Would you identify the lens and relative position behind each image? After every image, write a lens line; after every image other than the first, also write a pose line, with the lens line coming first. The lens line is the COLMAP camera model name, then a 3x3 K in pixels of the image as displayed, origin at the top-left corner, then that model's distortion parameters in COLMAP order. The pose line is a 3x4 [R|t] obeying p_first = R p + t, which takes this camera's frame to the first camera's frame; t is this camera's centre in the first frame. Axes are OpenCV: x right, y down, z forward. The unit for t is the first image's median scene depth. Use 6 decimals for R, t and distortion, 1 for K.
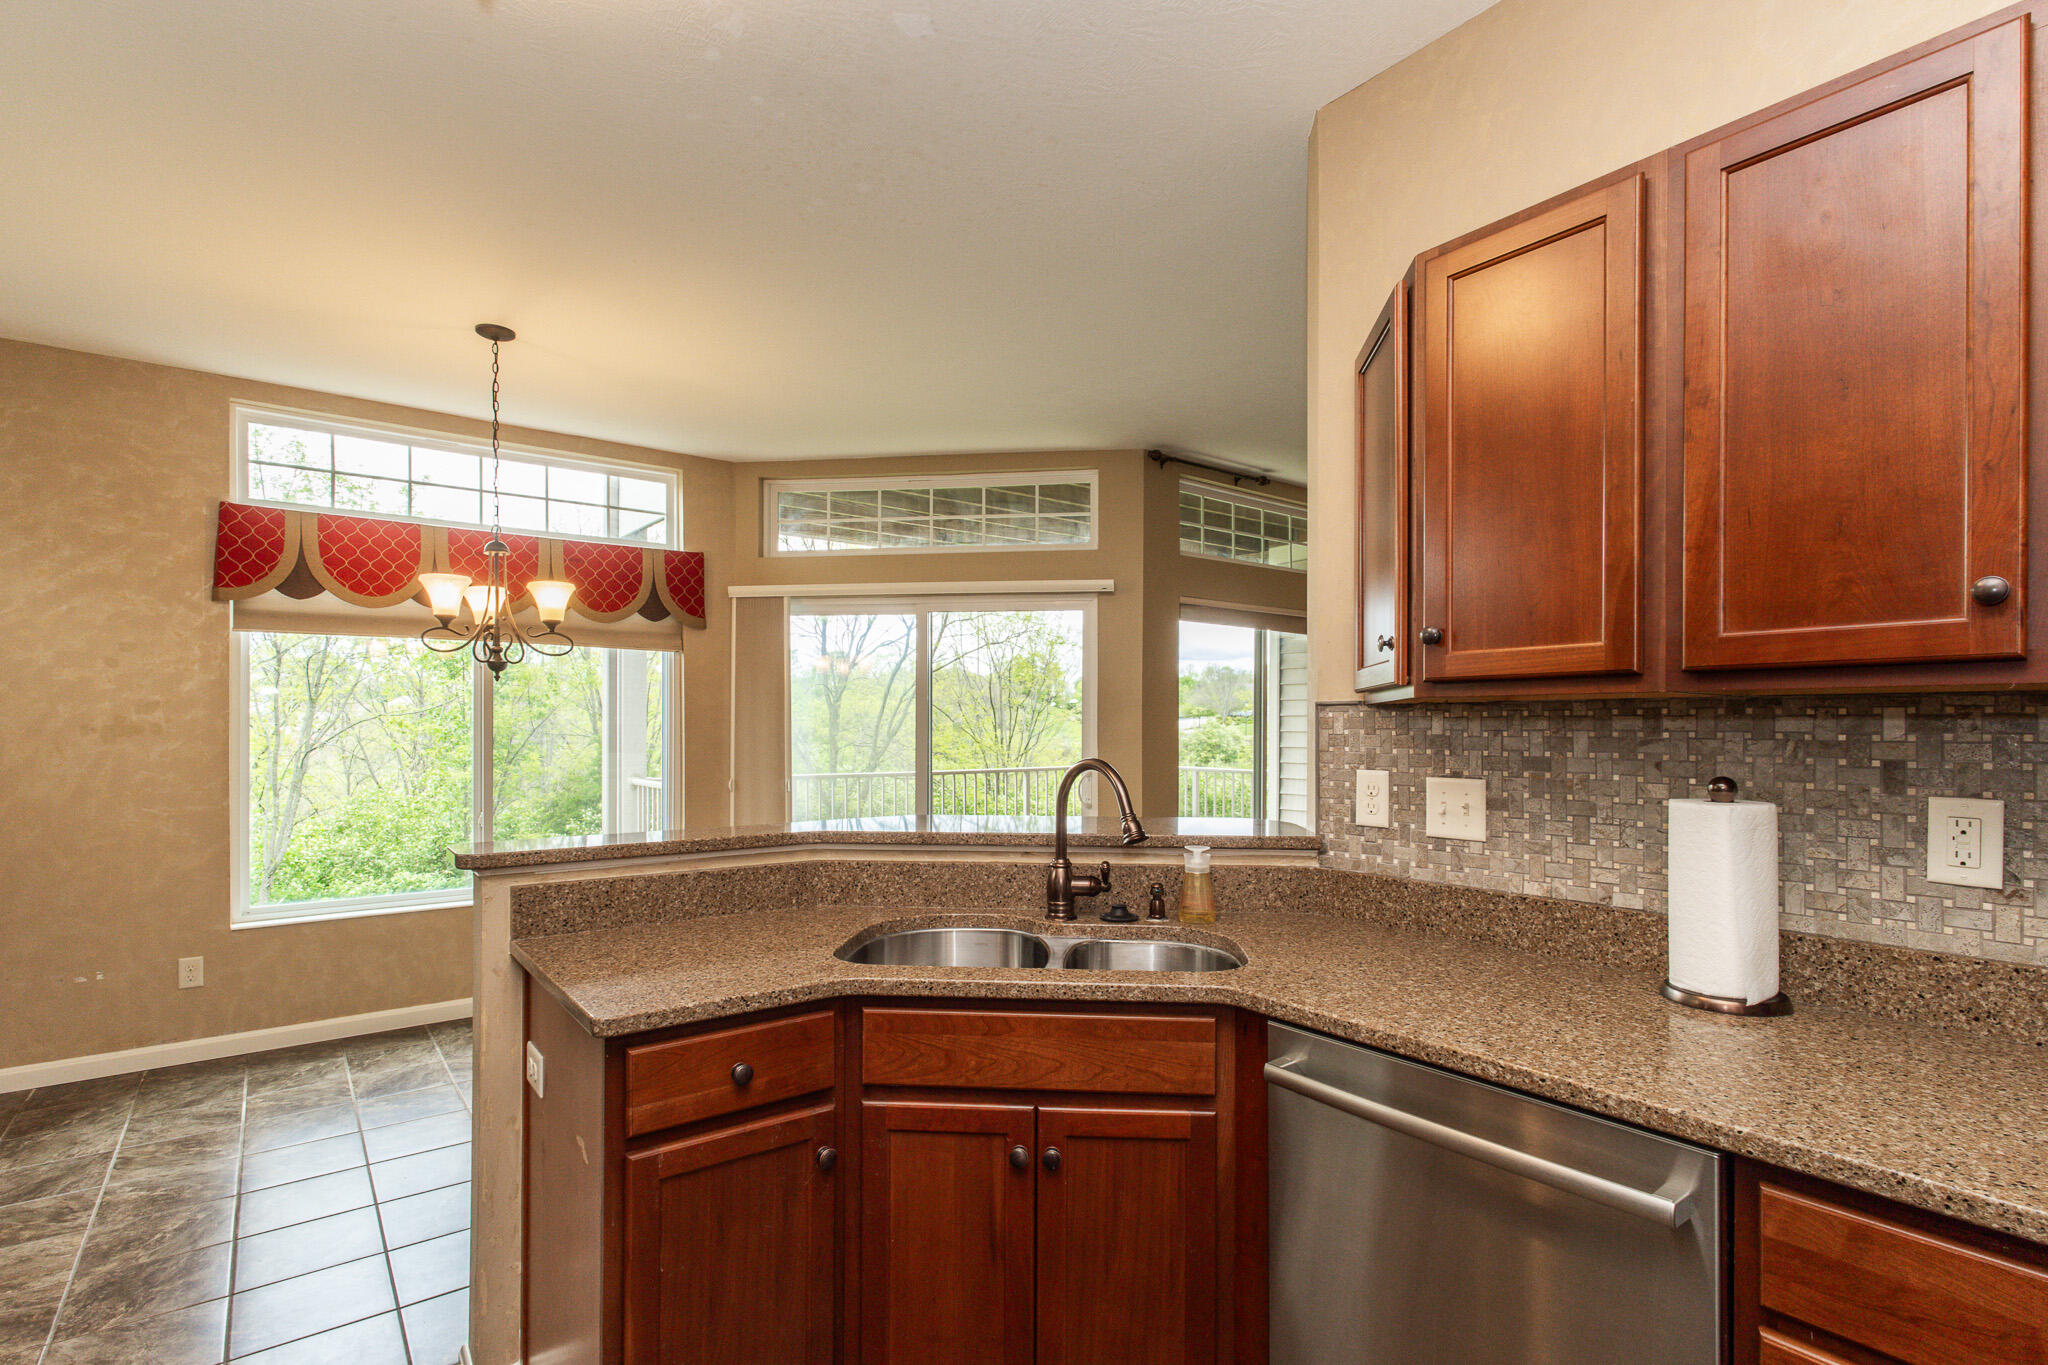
lens RADIAL K [[962.0, 0, 1024.5], [0, 962.0, 725.3], [0, 0, 1]] dist [0.001153, -0.003895]
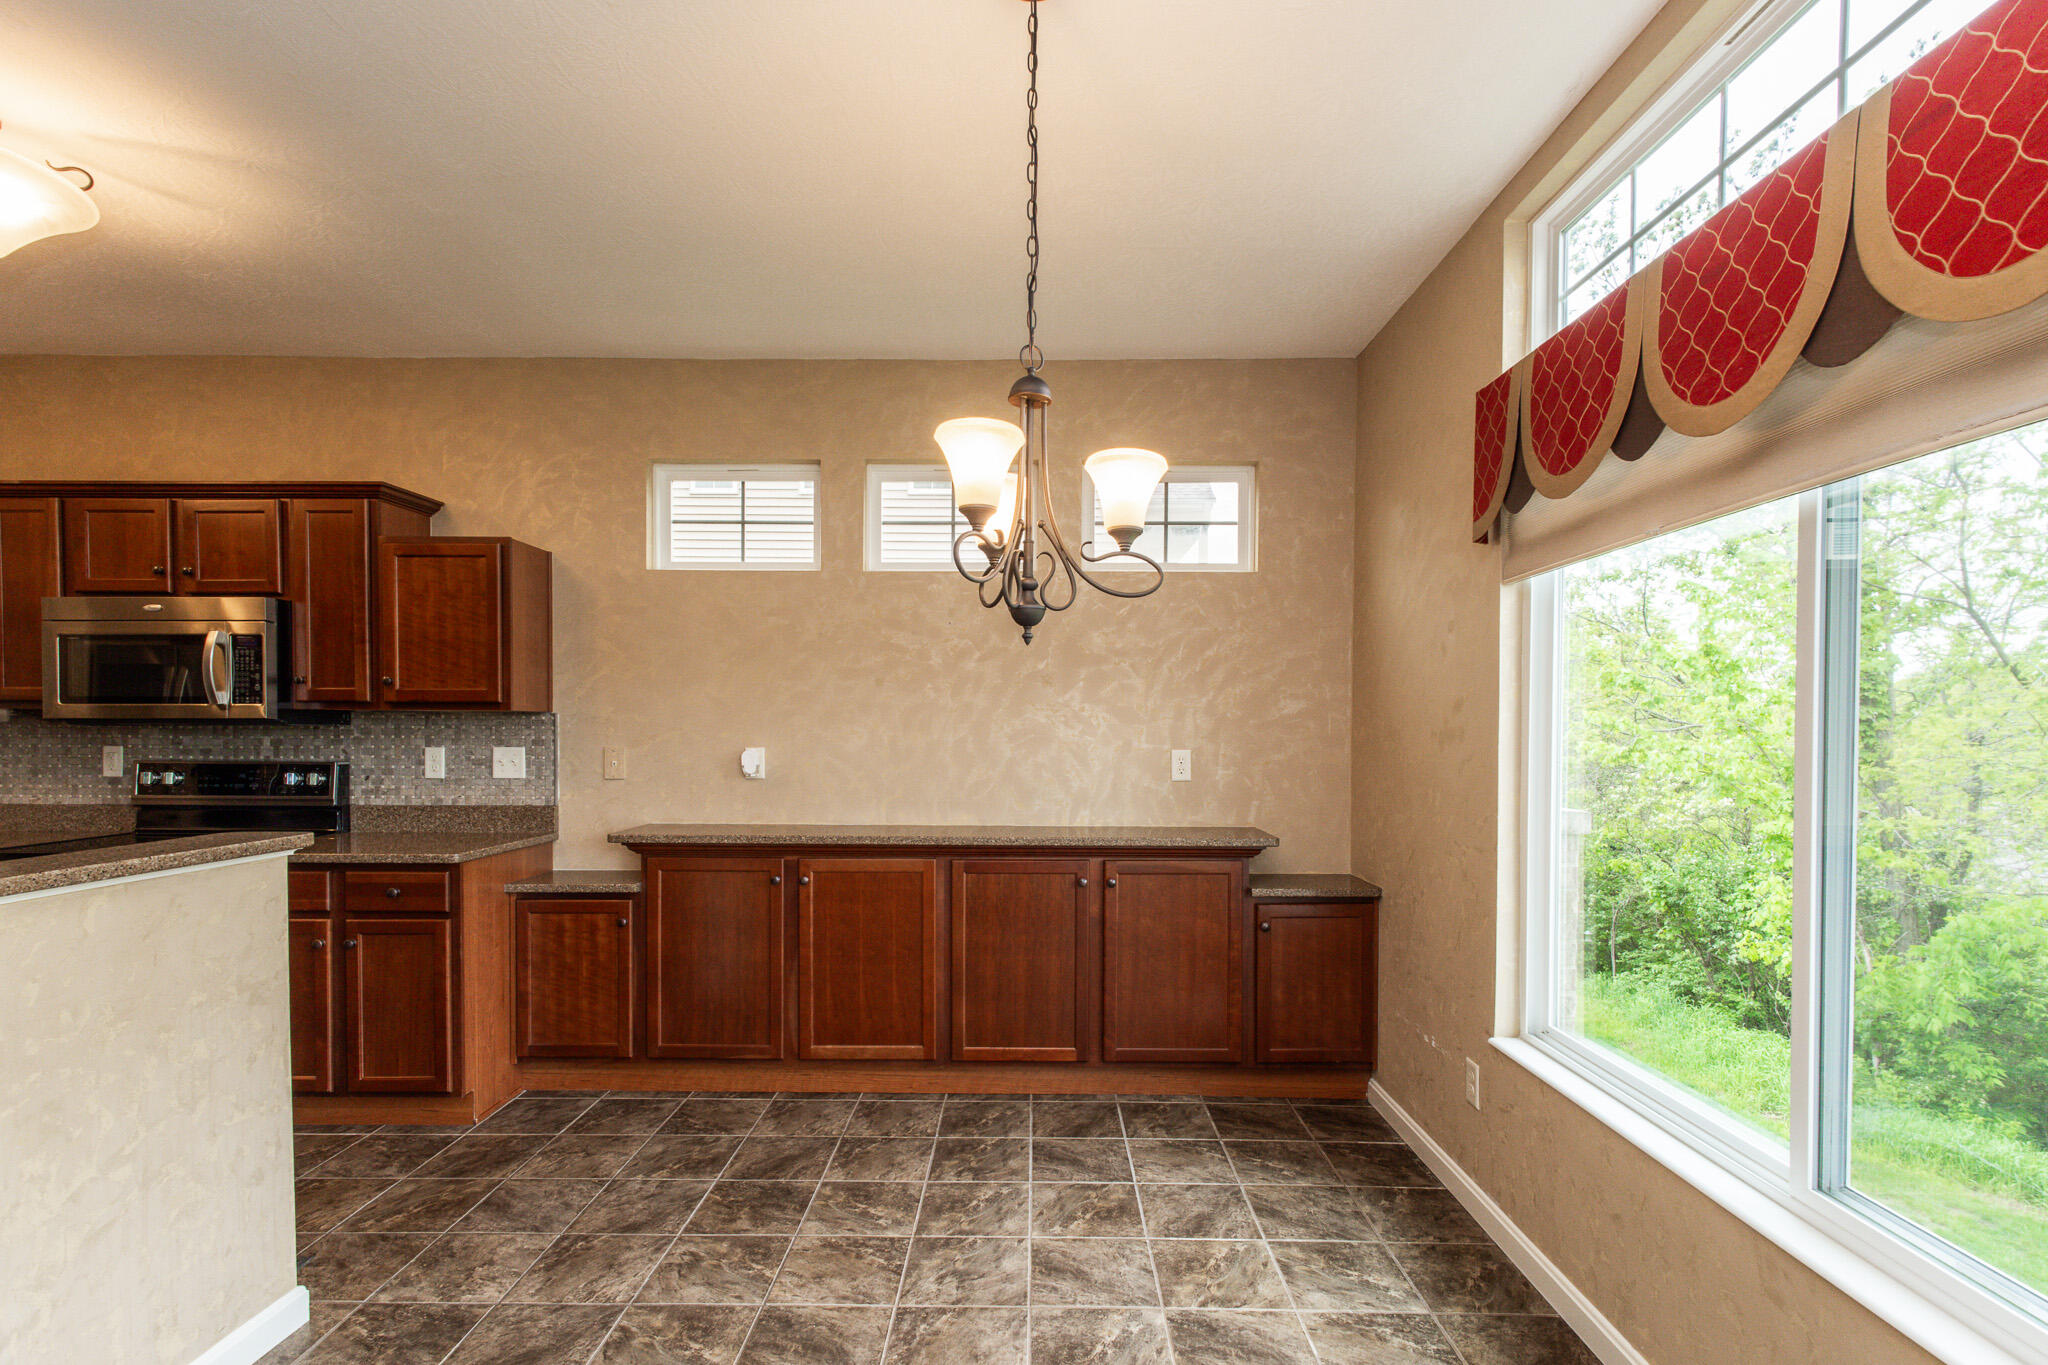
lens RADIAL K [[963.0, 0, 1015.8], [0, 963.0, 729.7], [0, 0, 1]] dist [-0.001534, 0.000220]
pose [[-0.616984, 0.004877, -0.786960, -0.112075], [-0.003990, 0.999949, 0.009326, -0.004414], [0.786965, 0.008894, -0.616933, 1.164714]]
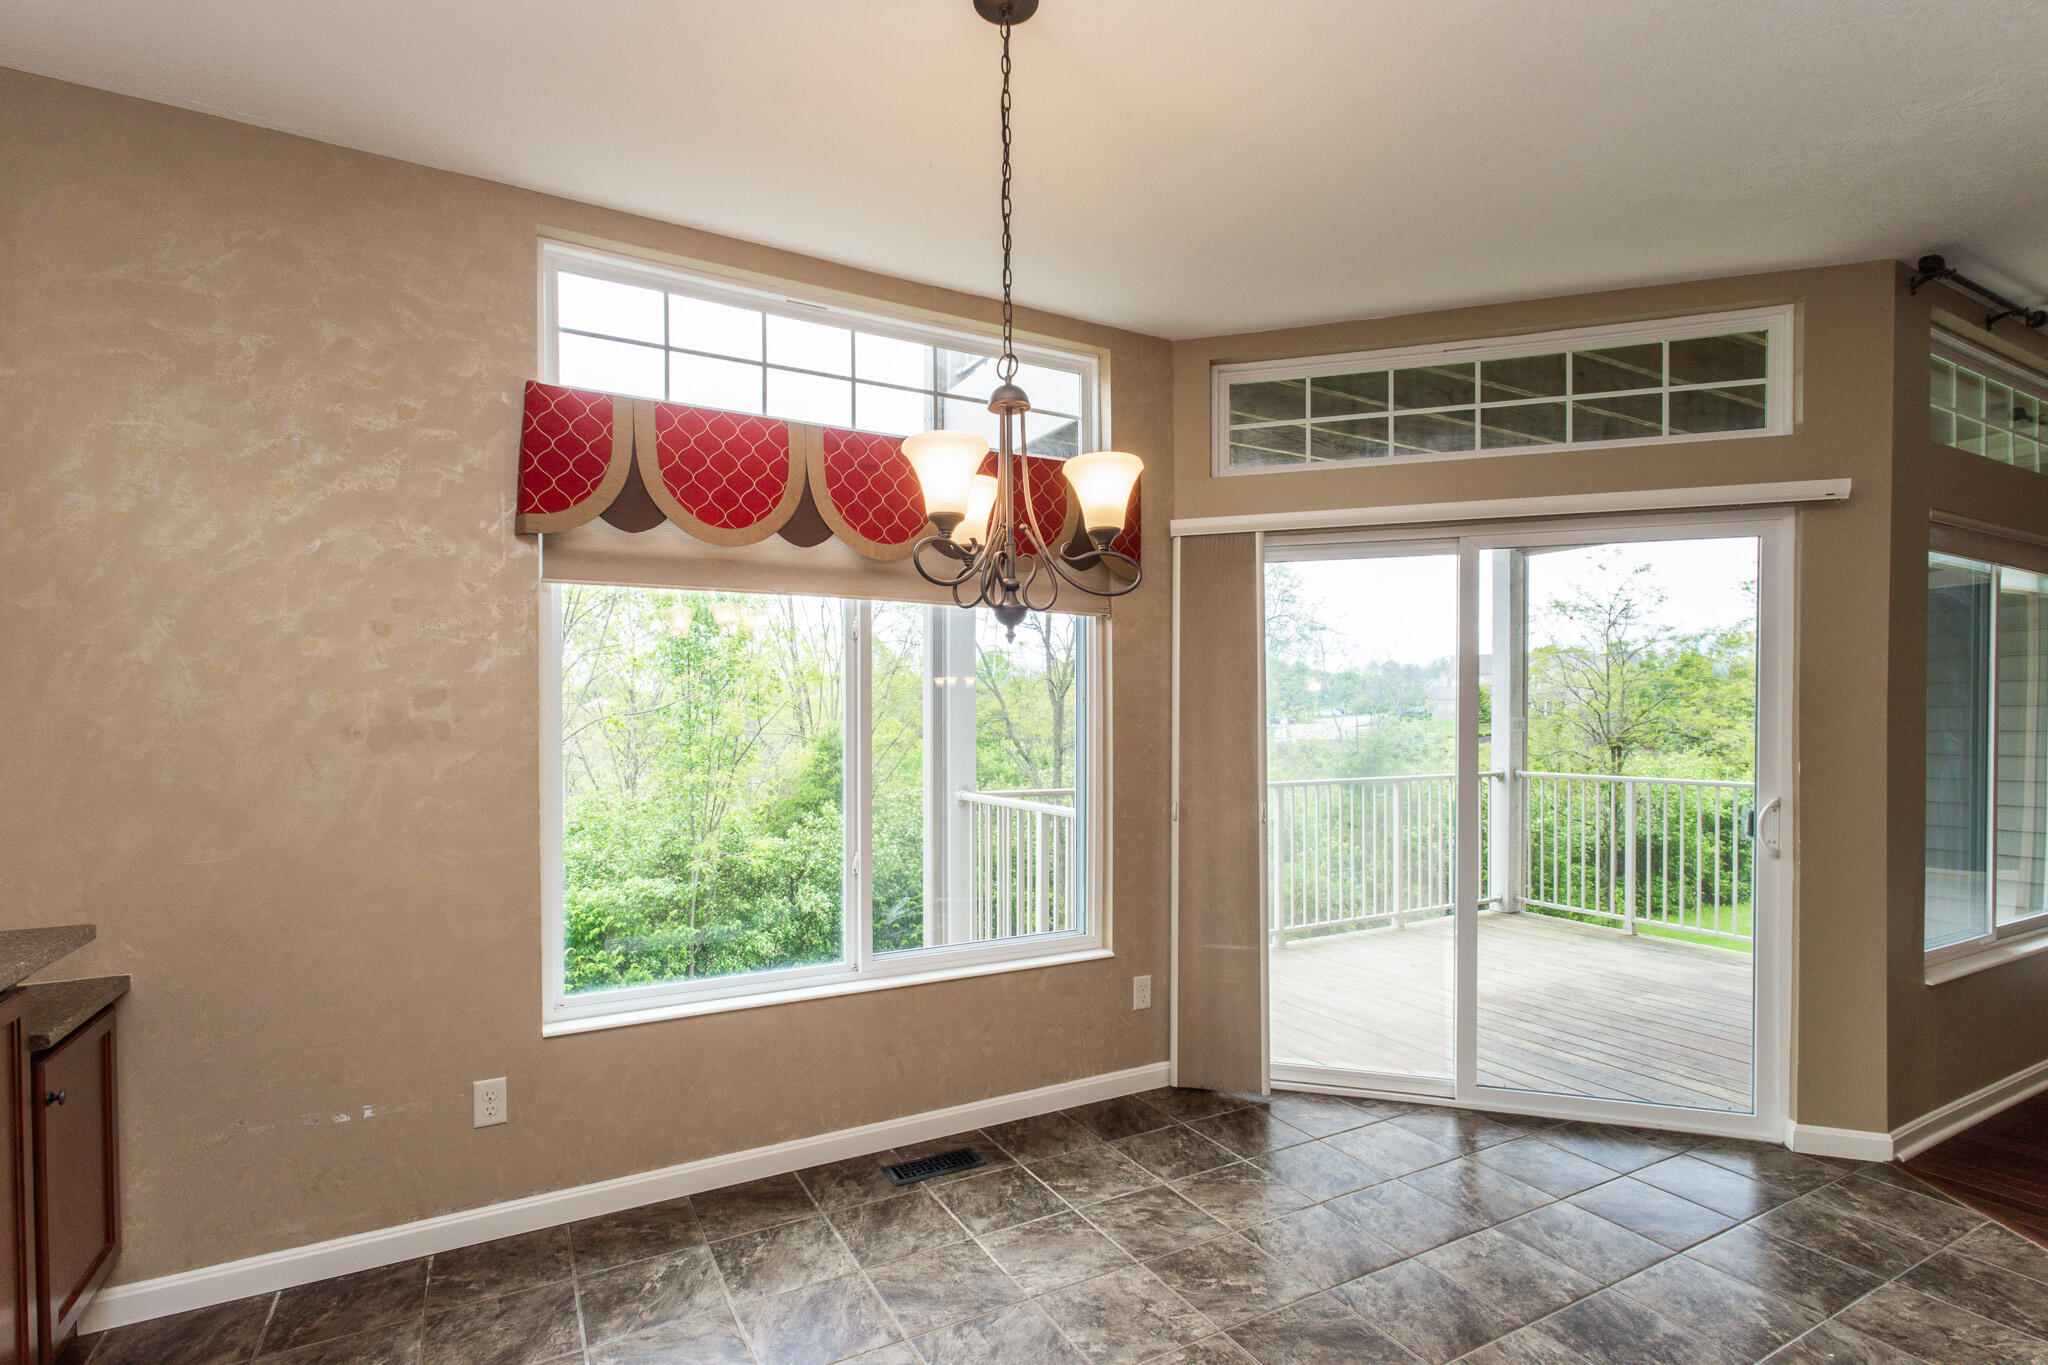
lens RADIAL K [[963.0, 0, 1015.8], [0, 963.0, 729.7], [0, 0, 1]] dist [-0.001534, 0.000220]
pose [[0.986509, -0.001191, -0.163700, -0.403876], [0.002263, 0.999977, 0.006363, -0.000710], [0.163688, -0.006648, 0.986490, 0.409962]]
